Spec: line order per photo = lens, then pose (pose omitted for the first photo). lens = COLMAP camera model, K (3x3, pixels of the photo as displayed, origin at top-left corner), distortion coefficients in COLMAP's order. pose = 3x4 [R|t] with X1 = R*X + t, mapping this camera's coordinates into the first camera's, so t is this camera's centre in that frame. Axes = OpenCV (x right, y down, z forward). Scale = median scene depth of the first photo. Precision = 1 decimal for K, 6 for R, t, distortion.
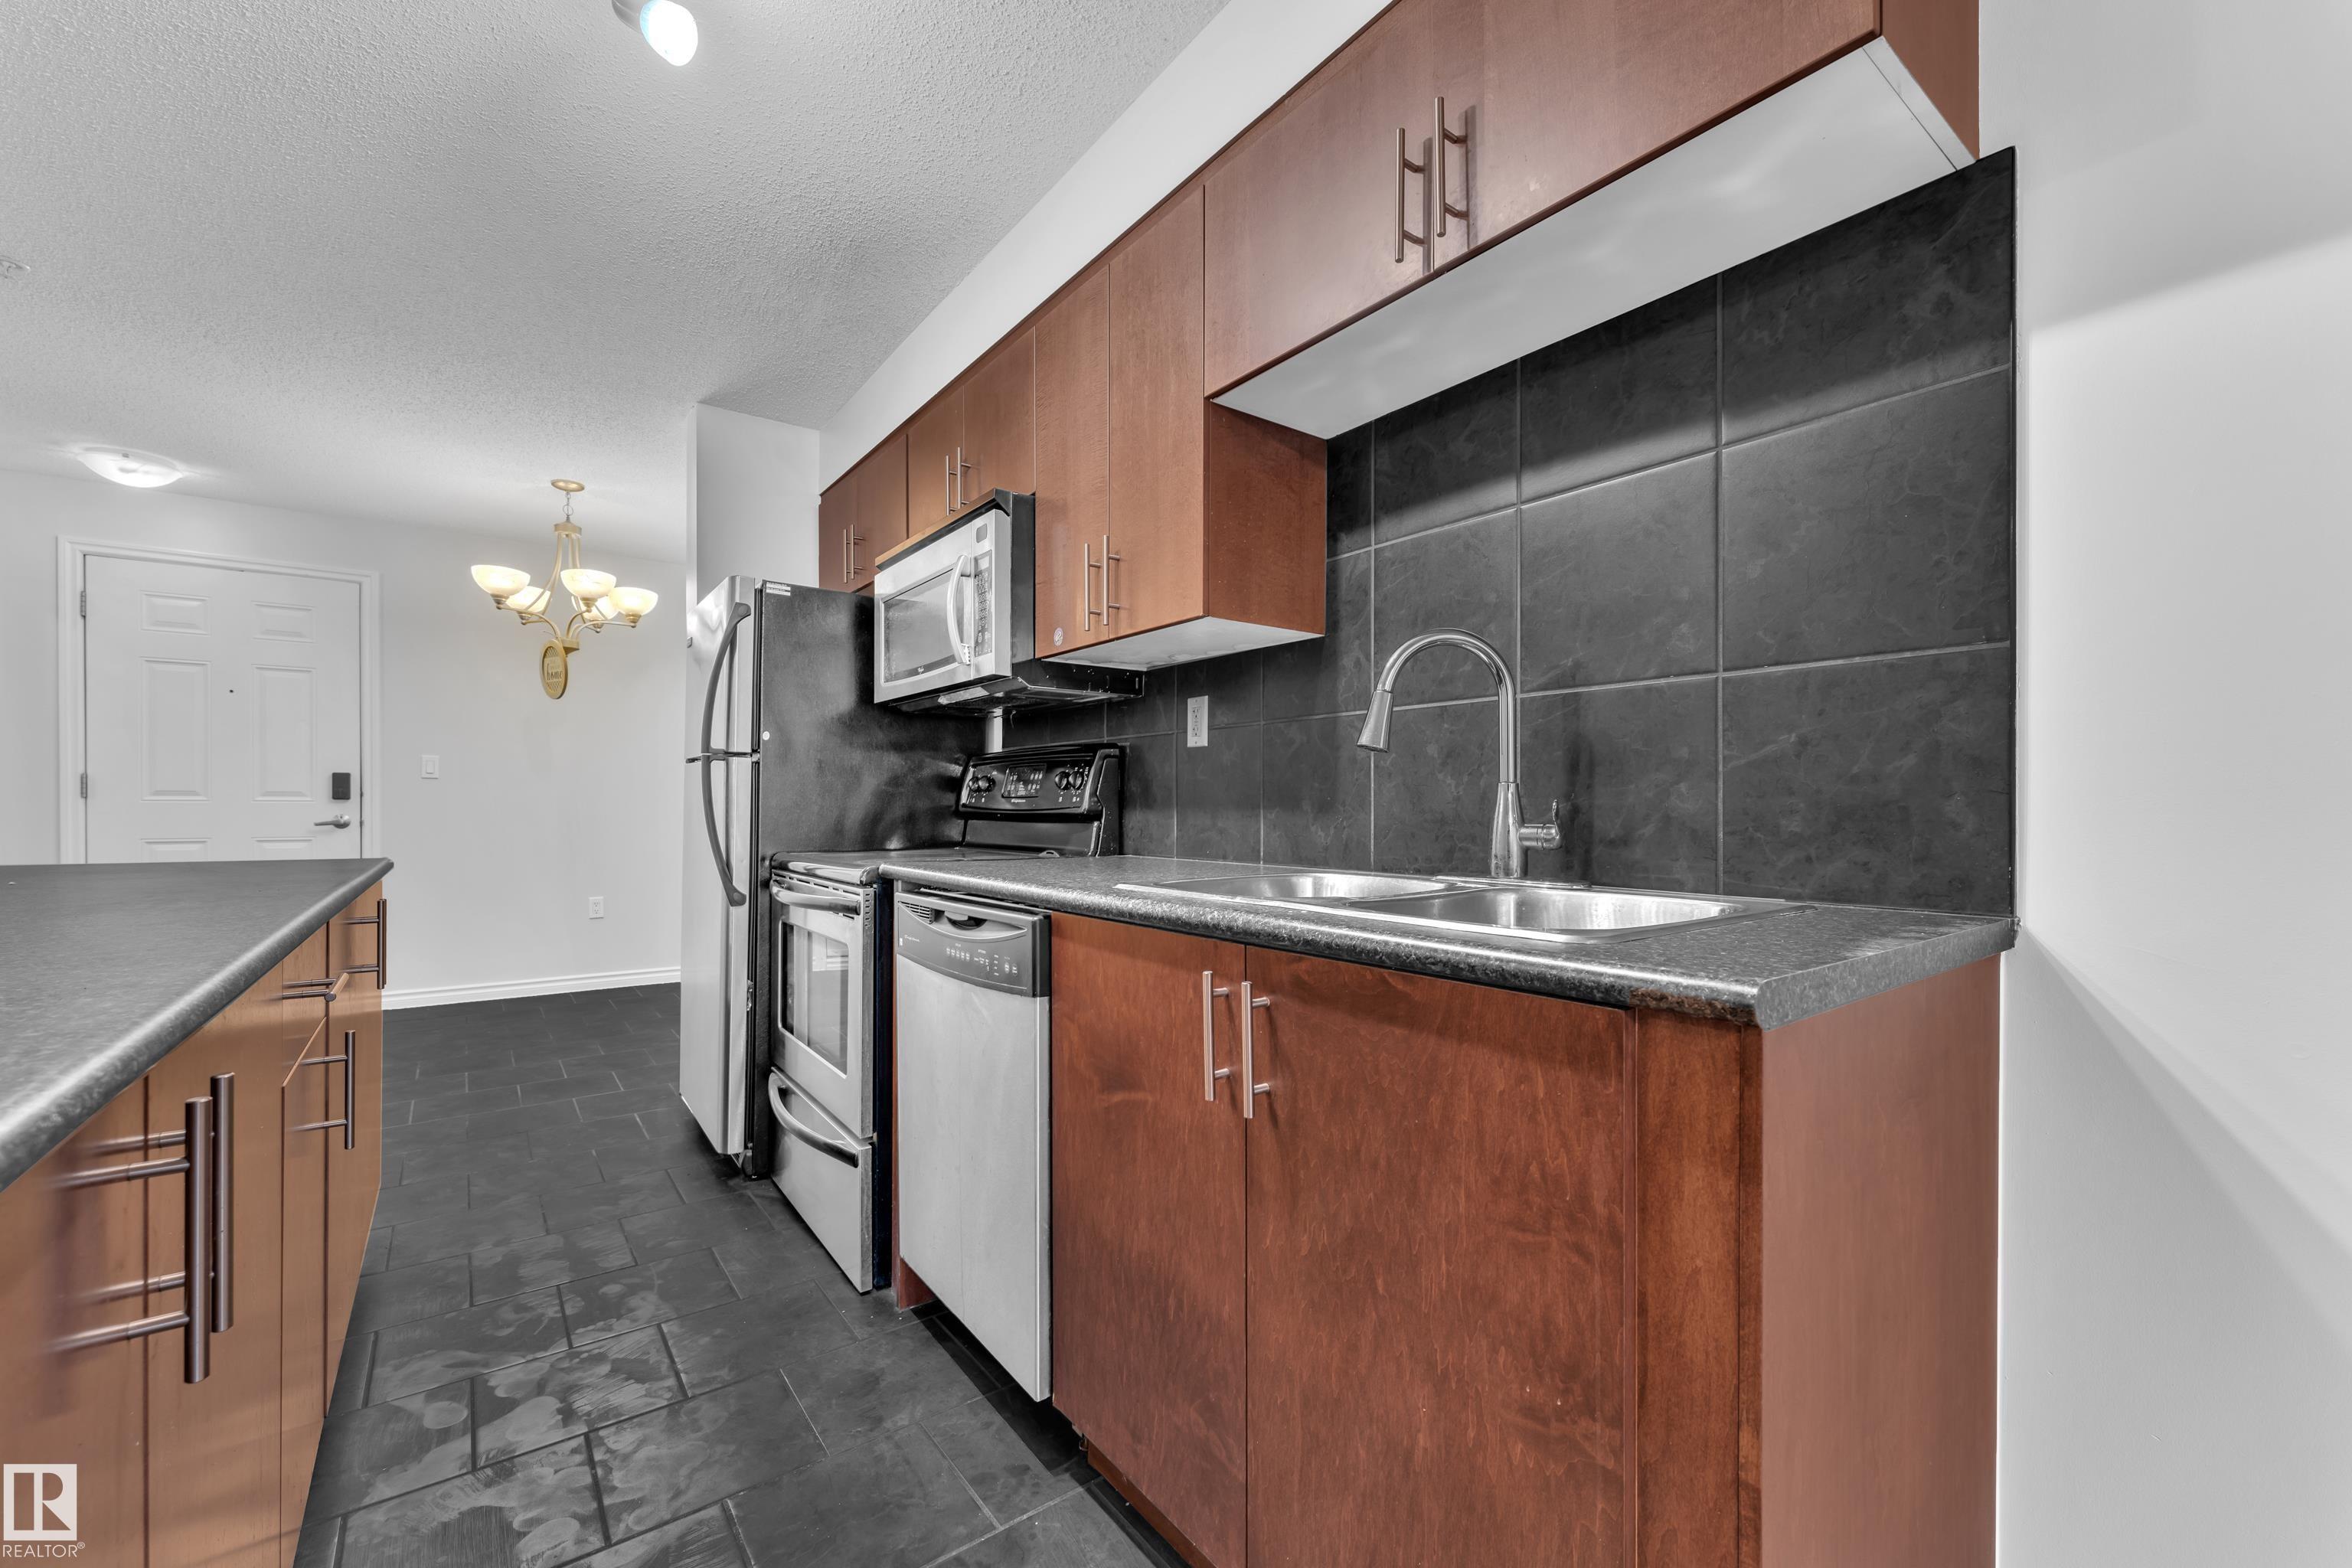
lens RADIAL K [[954.4, 0, 1172.0], [0, 954.4, 806.0], [0, 0, 1]] dist [0.002124, 0.000721]
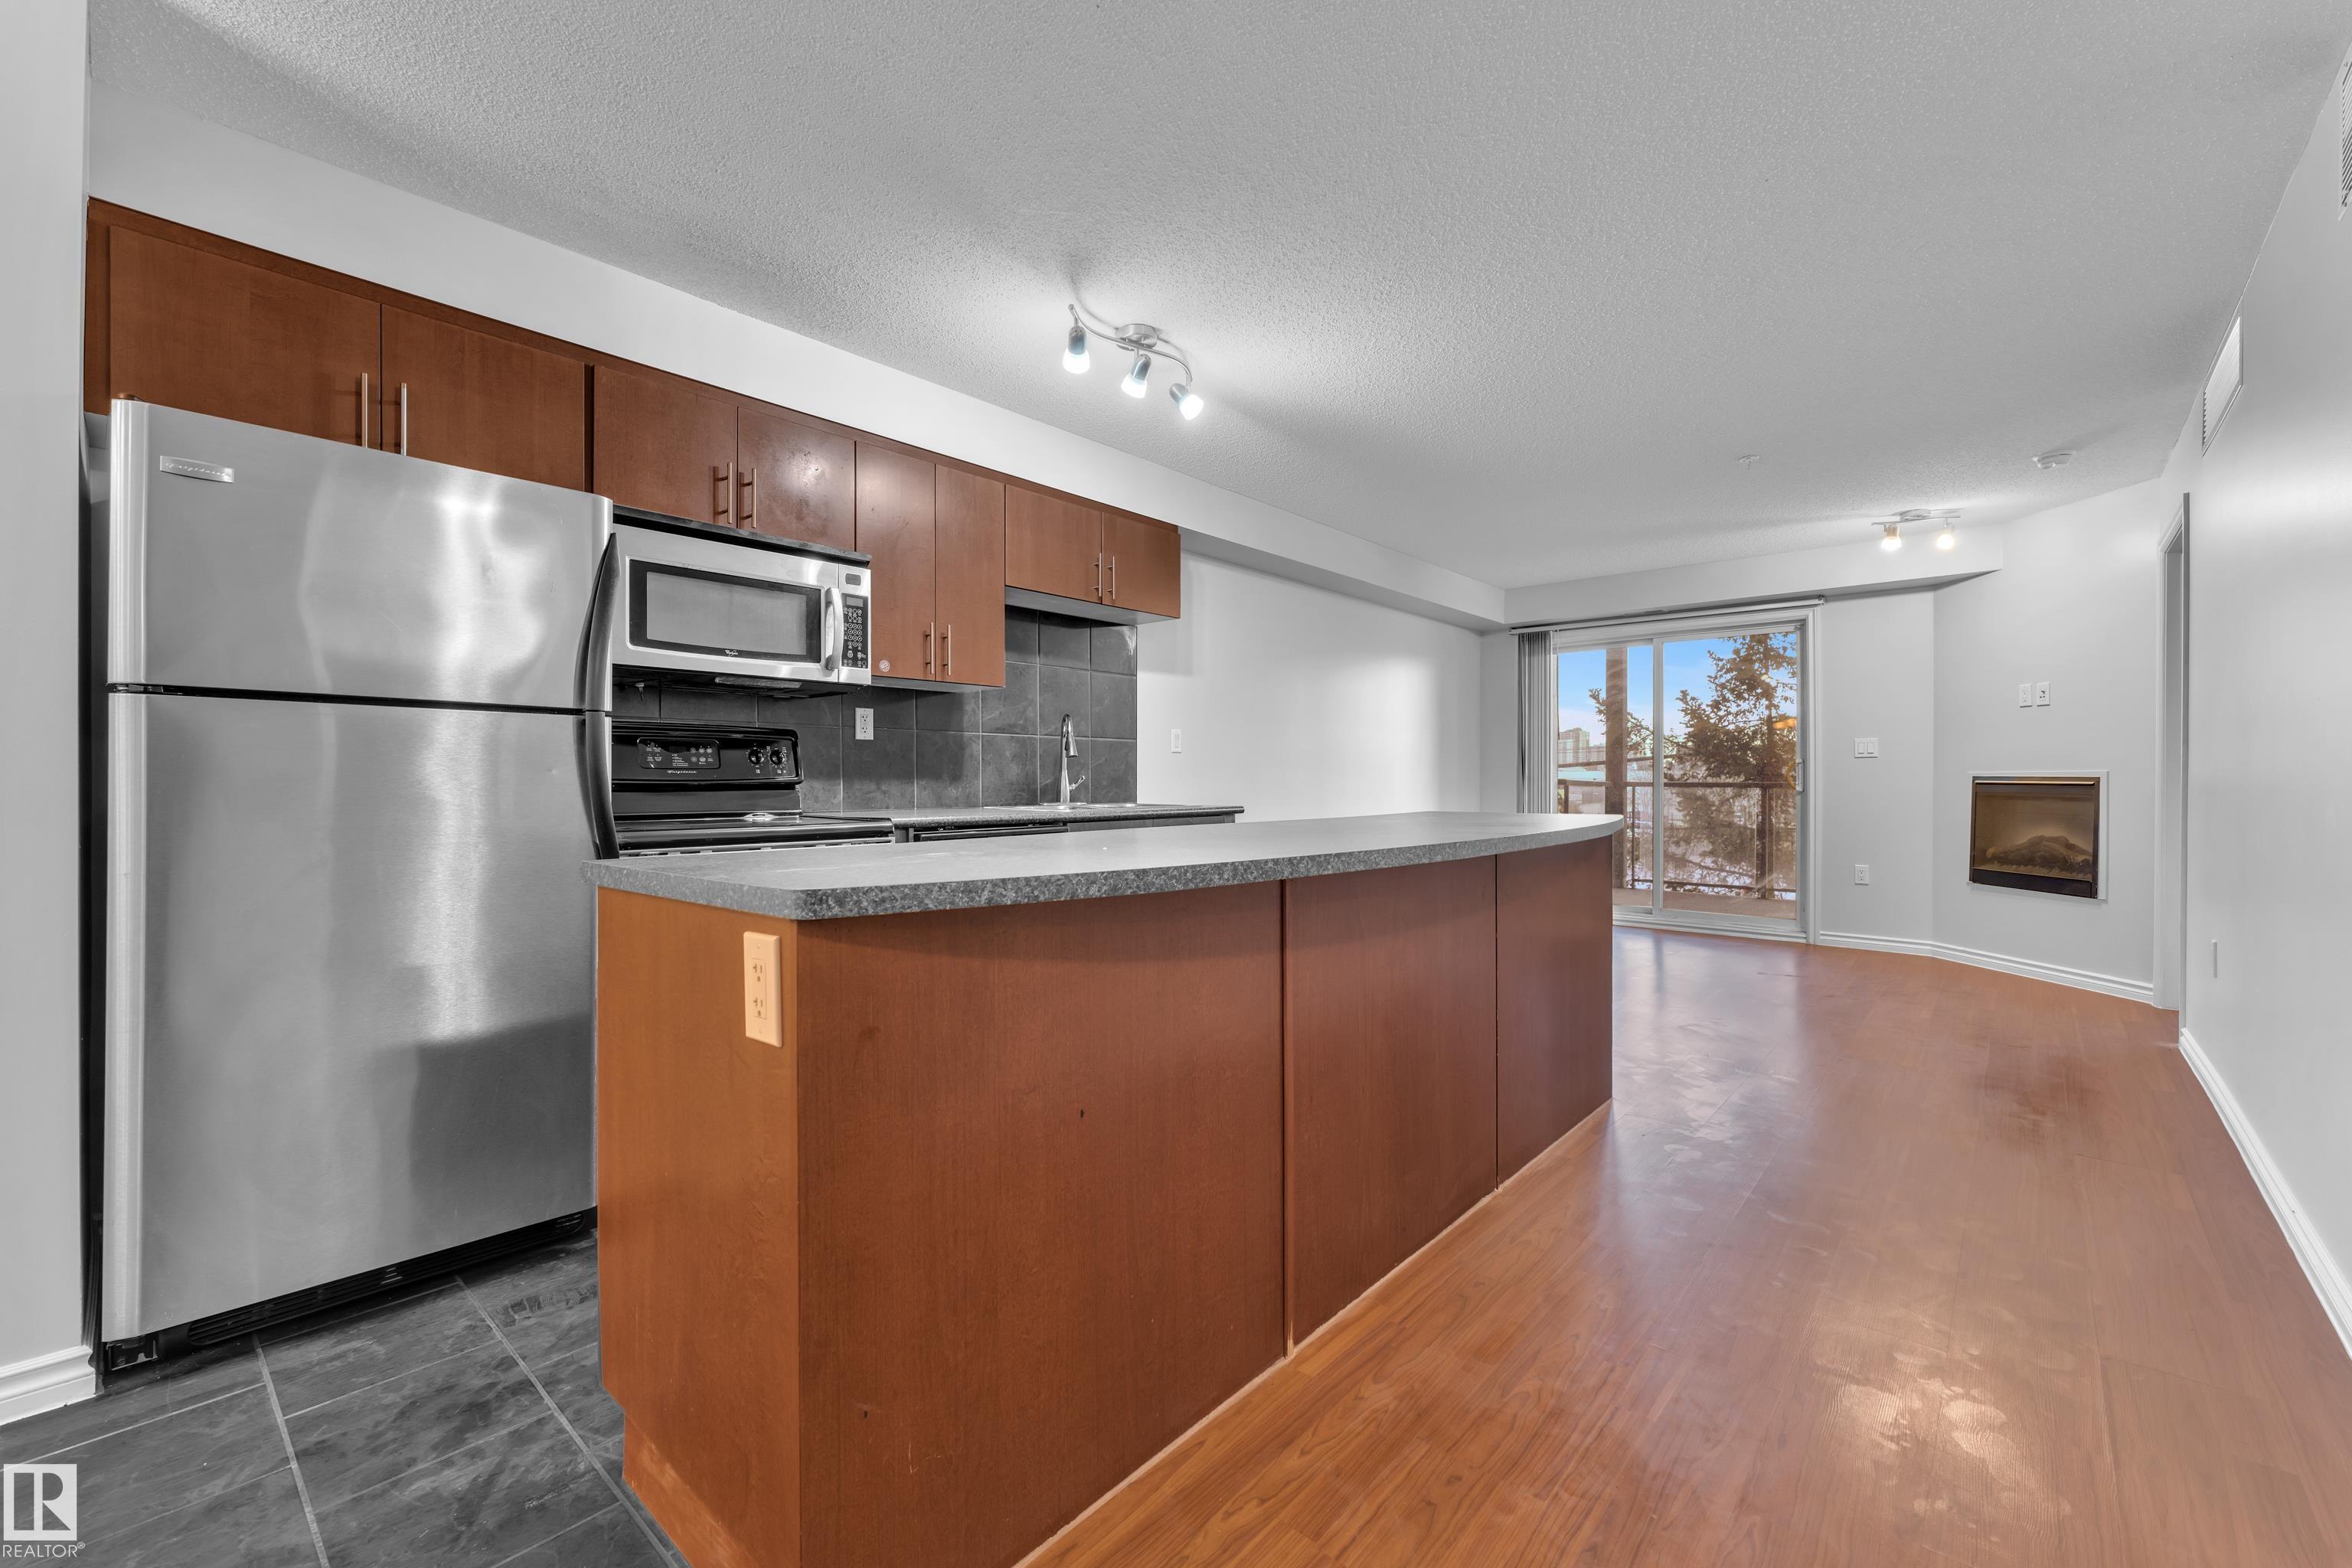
lens RADIAL K [[960.2, 0, 1176.0], [0, 960.2, 784.0], [0, 0, 1]] dist [-0.000179, -0.000098]
pose [[-0.204905, -0.007543, 0.978753, -1.182537], [-0.000860, 0.999971, 0.007527, -0.000857], [-0.978781, 0.000701, -0.204906, 0.594154]]
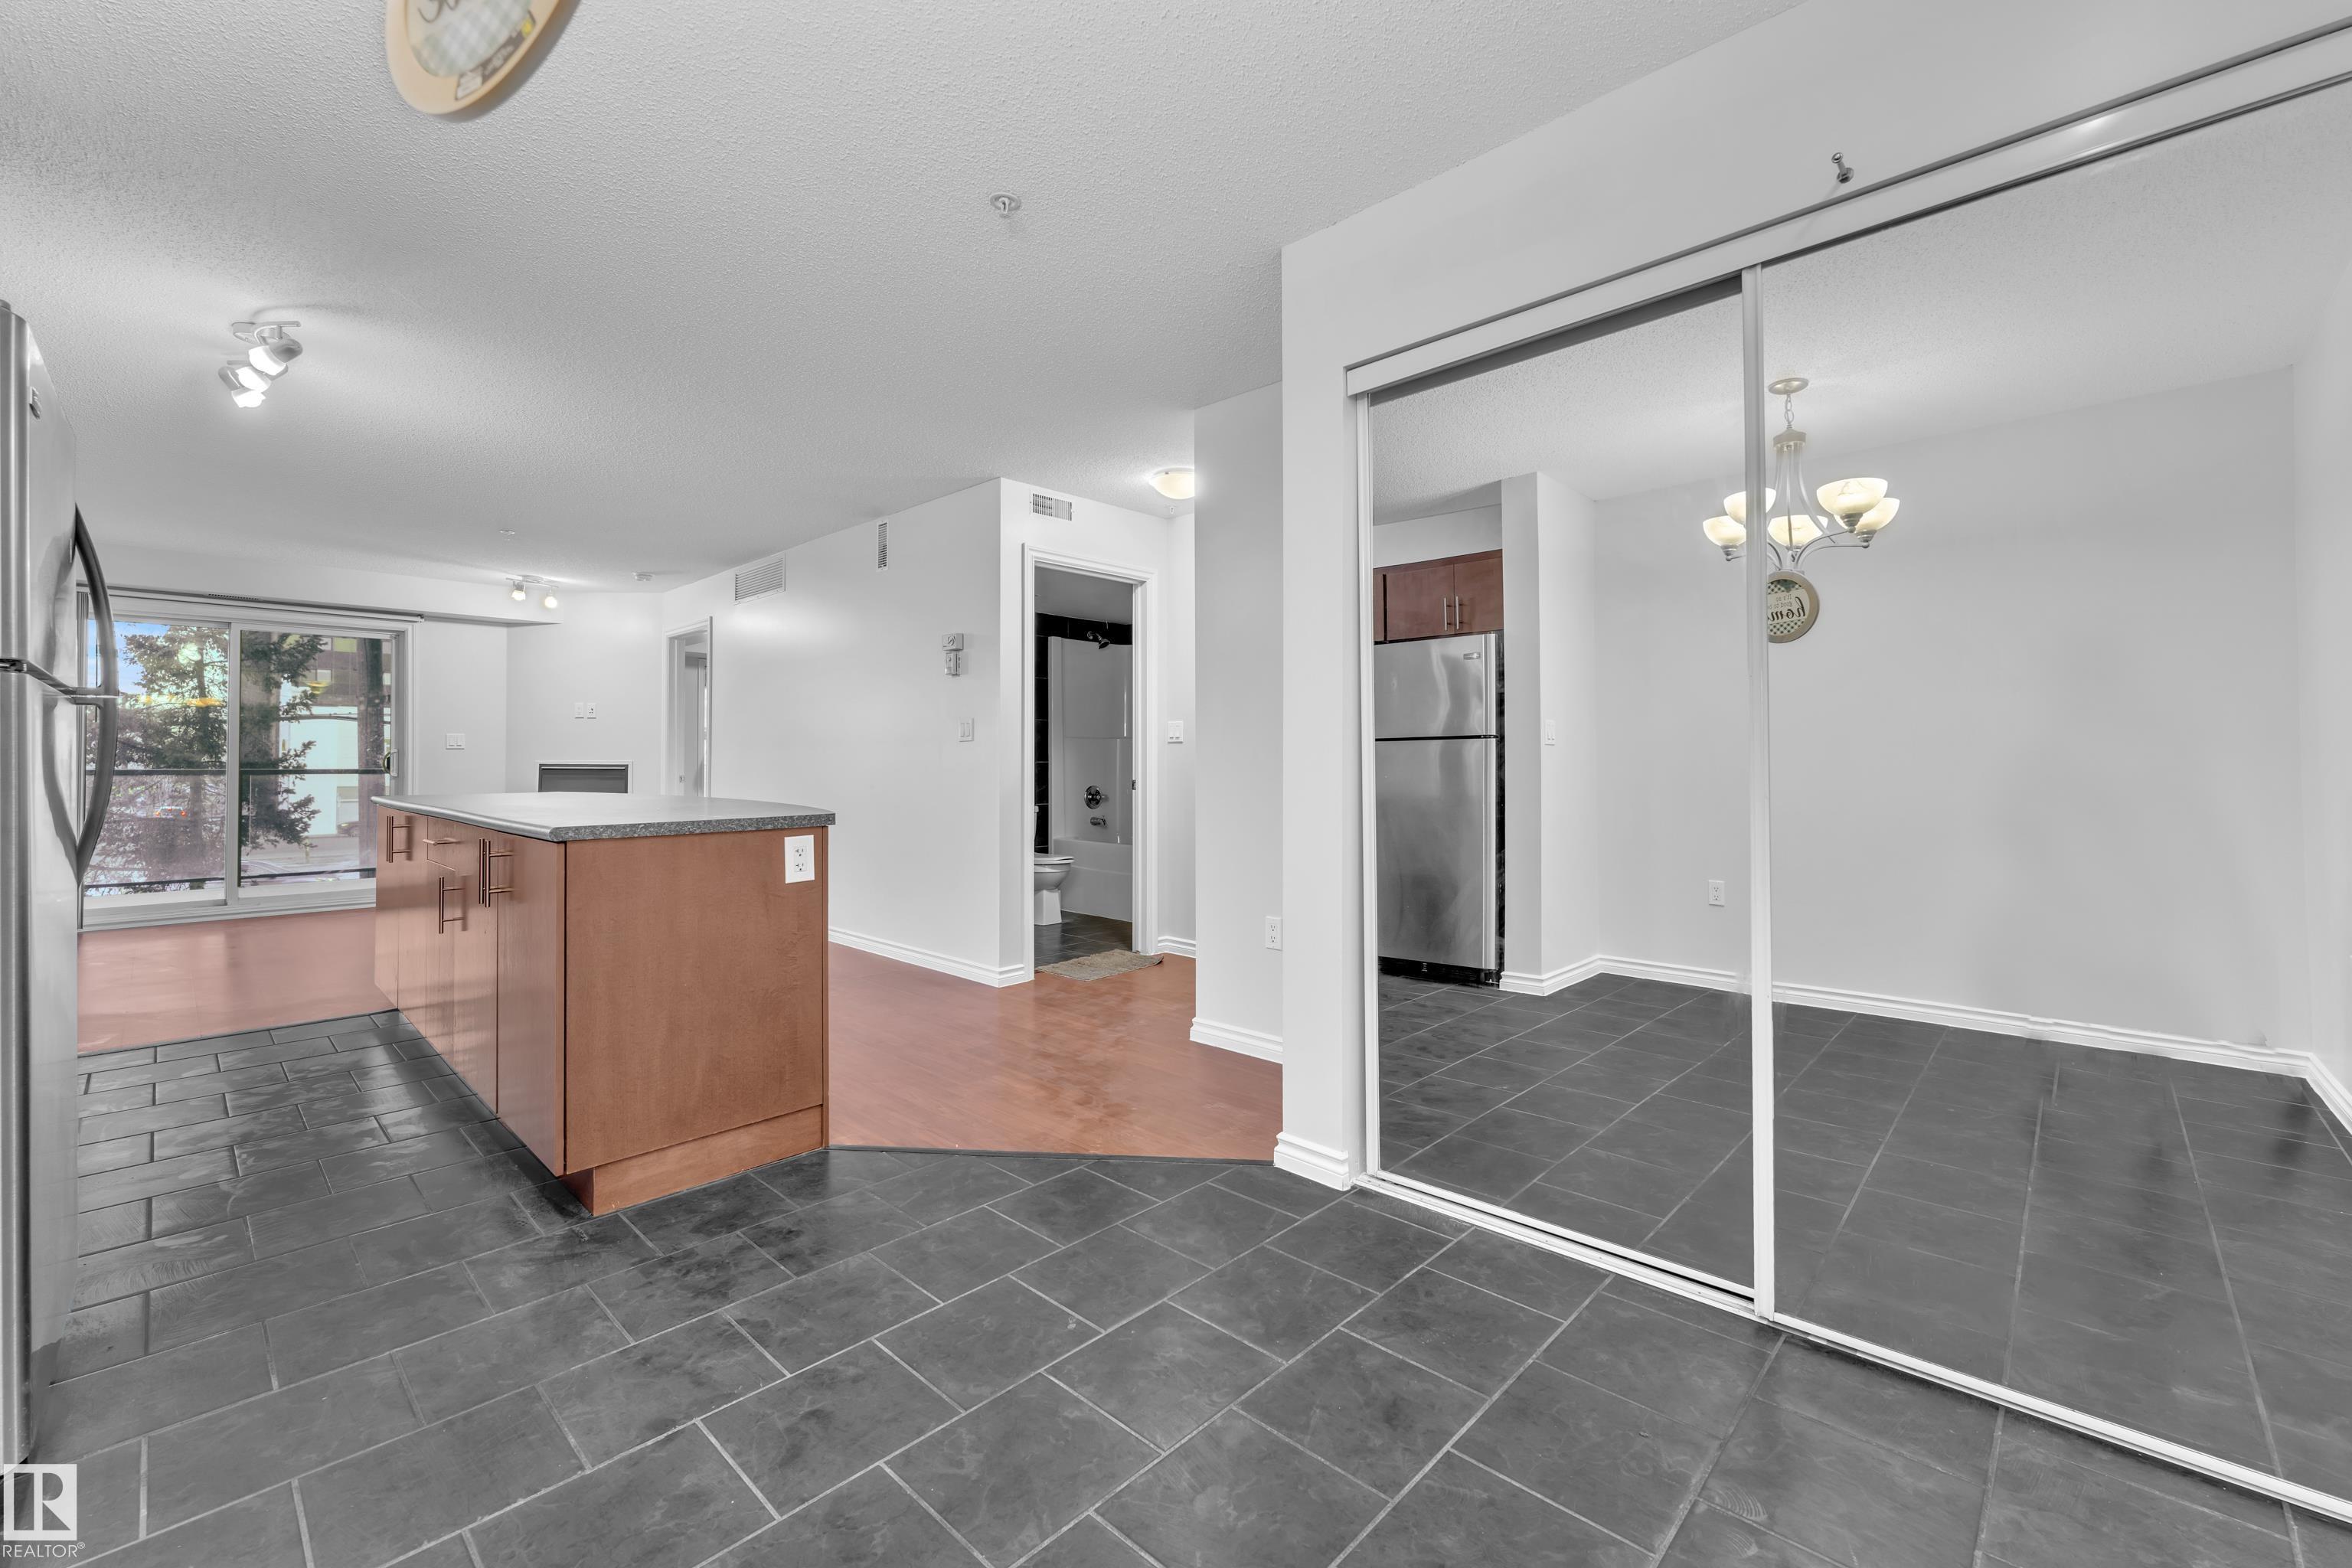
lens RADIAL K [[963.6, 0, 1180.1], [0, 963.6, 745.0], [0, 0, 1]] dist [0.000621, 0.000142]
pose [[-0.985825, -0.006538, -0.167650, -0.987054], [-0.003062, 0.999775, -0.020981, -0.005546], [0.167749, -0.020171, -0.985623, 1.581430]]
